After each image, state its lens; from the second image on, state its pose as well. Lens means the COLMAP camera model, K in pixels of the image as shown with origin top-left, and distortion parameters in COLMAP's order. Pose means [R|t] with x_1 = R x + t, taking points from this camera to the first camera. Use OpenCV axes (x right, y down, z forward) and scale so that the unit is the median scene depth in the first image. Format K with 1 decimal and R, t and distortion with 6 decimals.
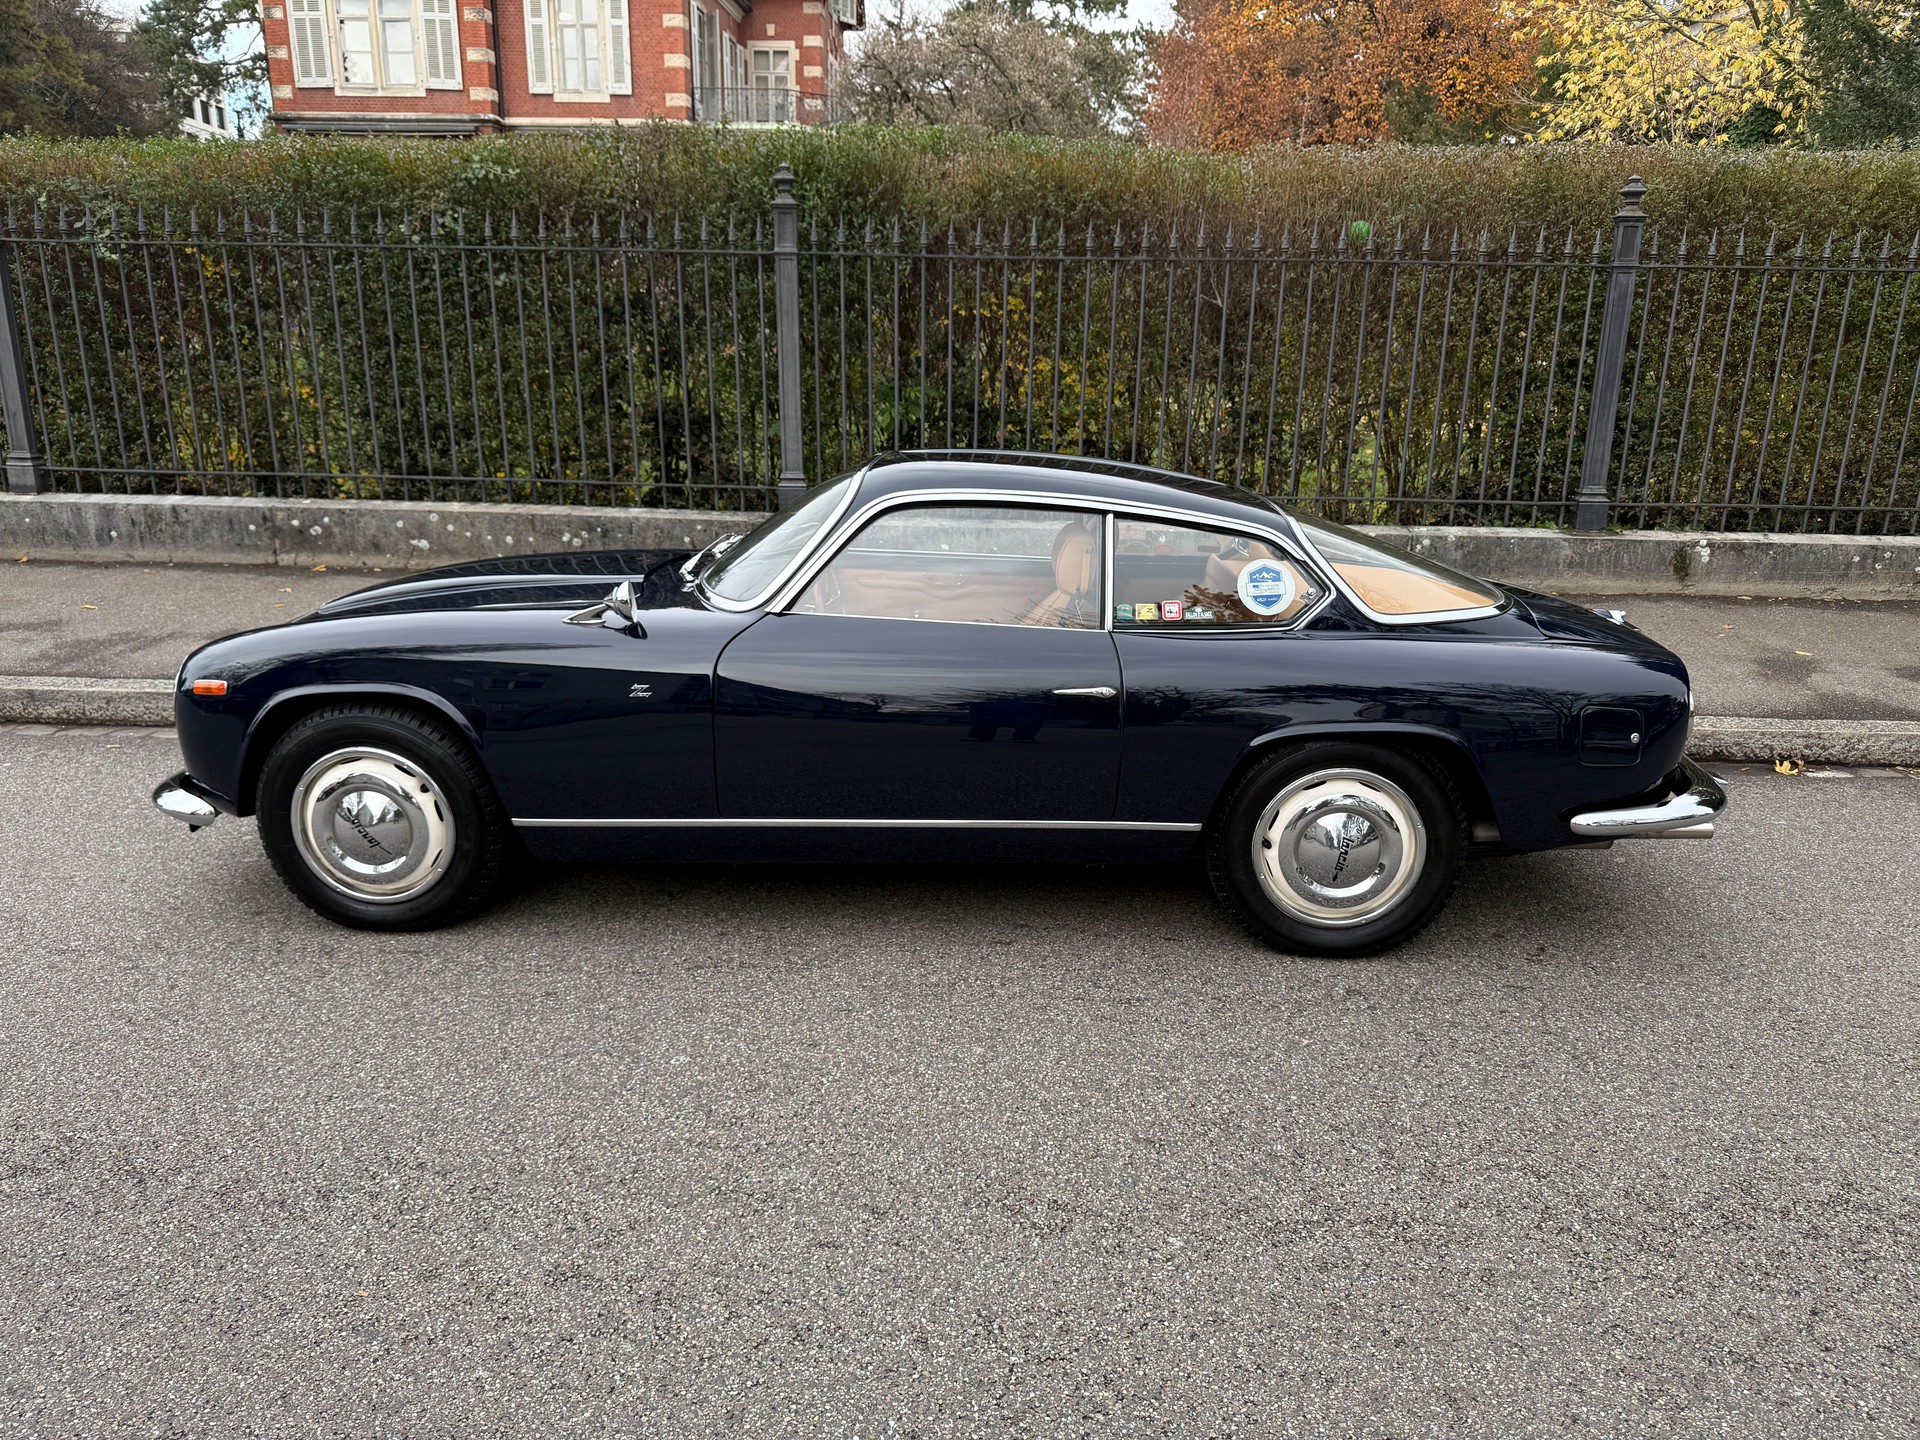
lens RADIAL K [[1375.4, 0, 948.6], [0, 1375.4, 729.8], [0, 0, 1]] dist [0.005069, -0.010954]
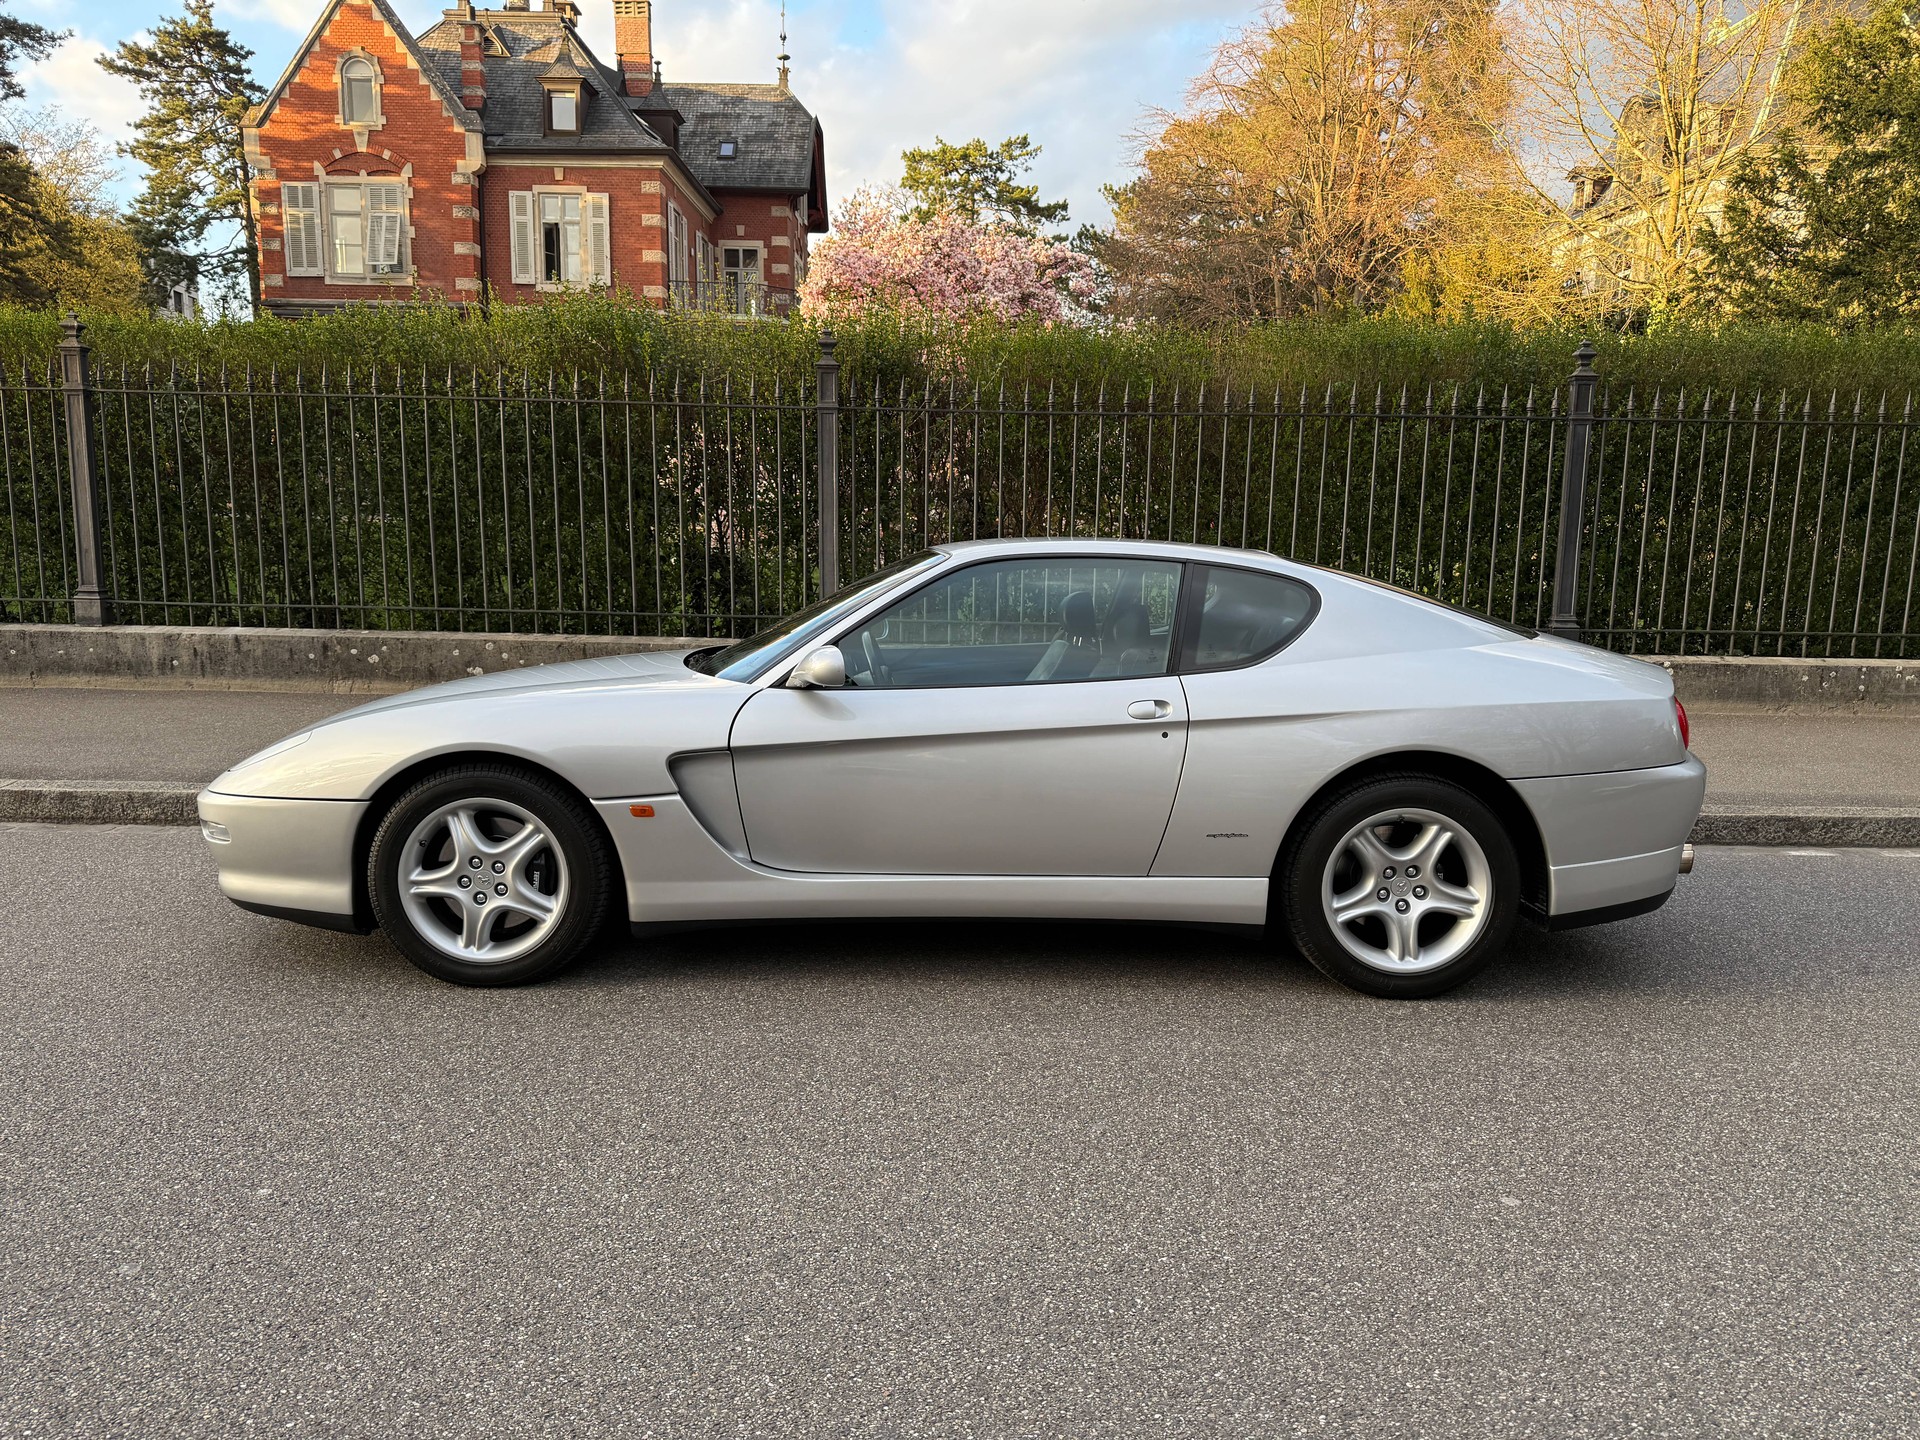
lens RADIAL K [[1375.4, 0, 950.3], [0, 1375.4, 720.7], [0, 0, 1]] dist [0.005069, -0.010954]
pose [[0.999160, -0.005010, 0.040670, -0.062070], [0.010313, 0.991295, -0.131255, 0.043899], [-0.039658, 0.131564, 0.990514, -0.050920]]
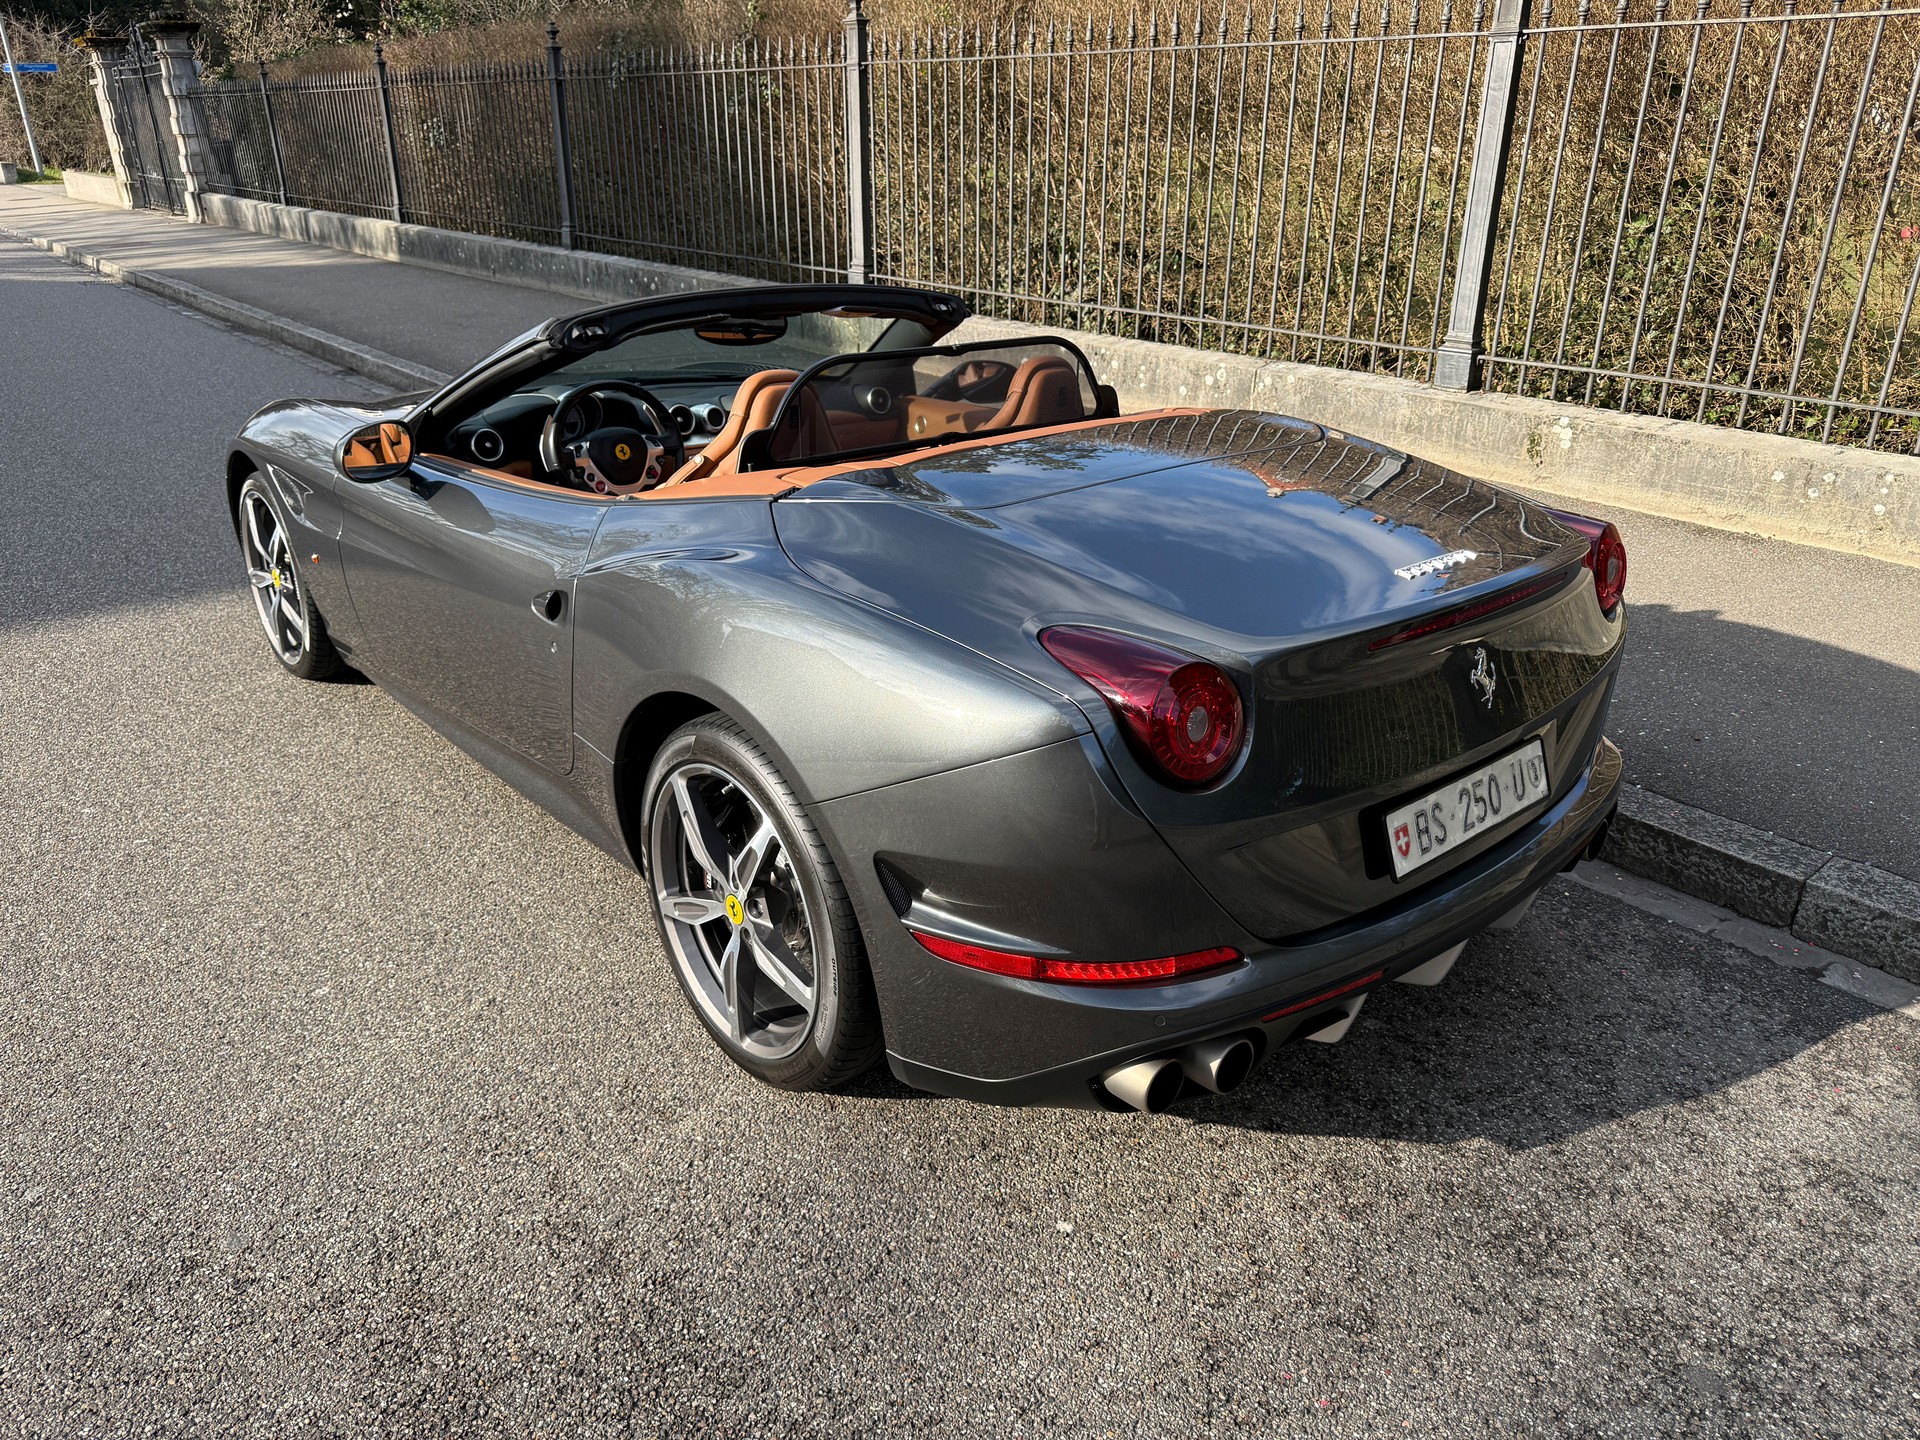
lens RADIAL K [[1375.4, 0, 956.6], [0, 1375.4, 730.2], [0, 0, 1]] dist [0.005069, -0.010954]
pose [[0.681175, 0.286591, -0.673696, 0.842856], [-0.201016, 0.958046, 0.204307, -0.059123], [0.703984, -0.003745, 0.710206, 0.221708]]
